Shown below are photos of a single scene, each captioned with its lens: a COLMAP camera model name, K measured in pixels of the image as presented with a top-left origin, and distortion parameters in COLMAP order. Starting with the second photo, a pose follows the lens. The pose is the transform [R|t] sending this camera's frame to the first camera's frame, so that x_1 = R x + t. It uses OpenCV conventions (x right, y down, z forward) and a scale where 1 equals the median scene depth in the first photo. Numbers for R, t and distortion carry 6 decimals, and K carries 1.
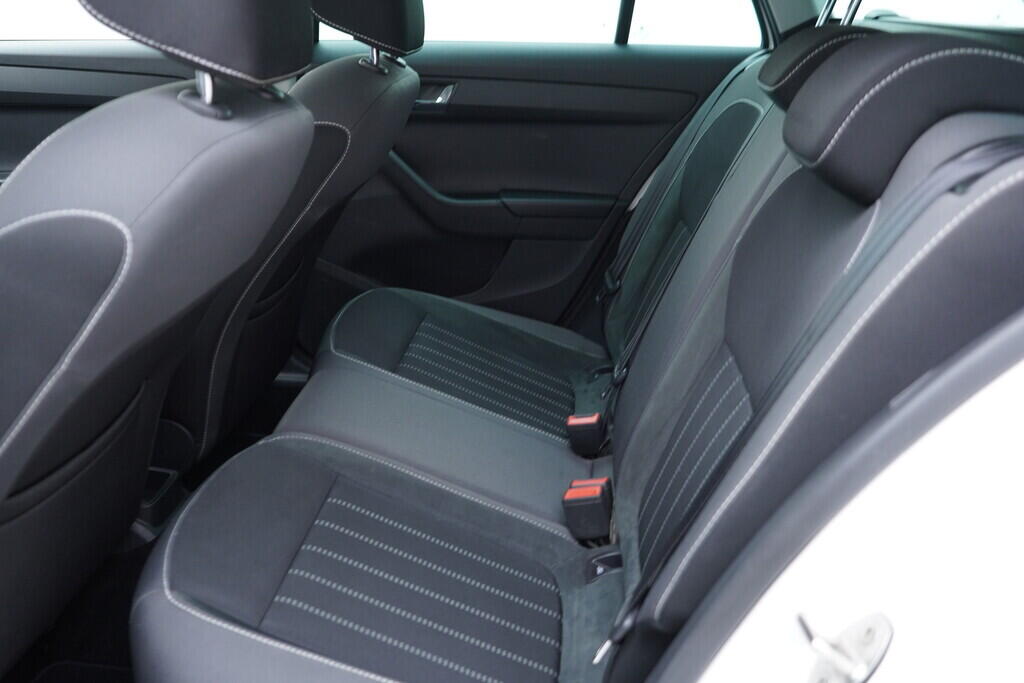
lens RADIAL K [[1073.1, 0, 512.0], [0, 1073.1, 341.5], [0, 0, 1]] dist [0.005769, 0.000591]
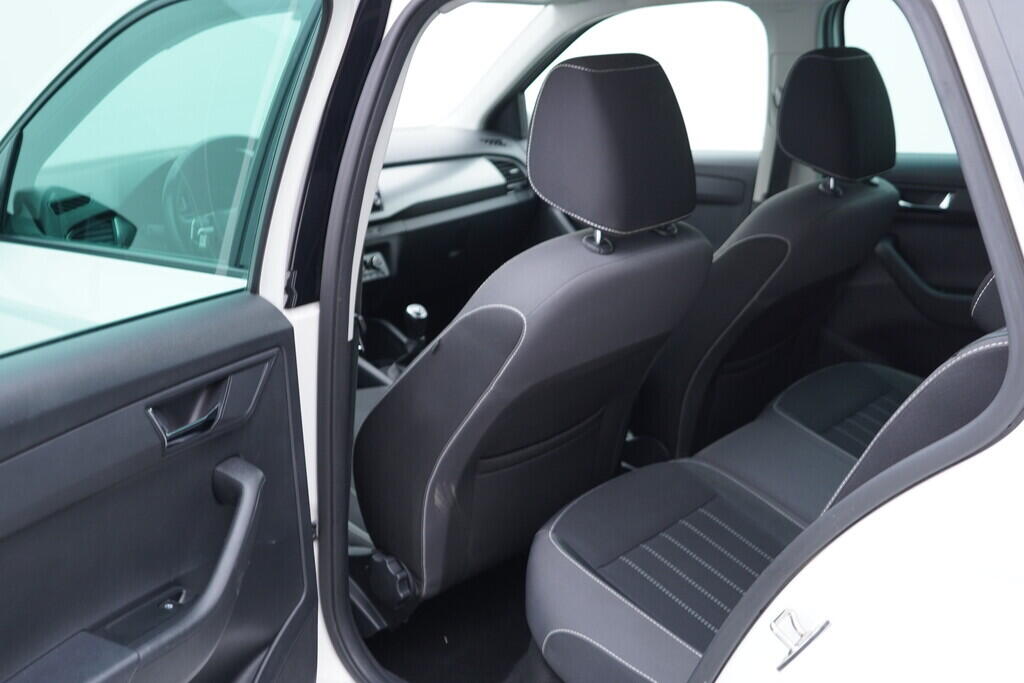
lens RADIAL K [[1073.1, 0, 512.0], [0, 1073.1, 341.5], [0, 0, 1]] dist [0.005769, 0.000591]
pose [[0.802733, 0.114739, -0.585197, 0.604914], [-0.137338, 0.990507, 0.005818, -0.063451], [0.580309, 0.075700, 0.810870, -0.420784]]
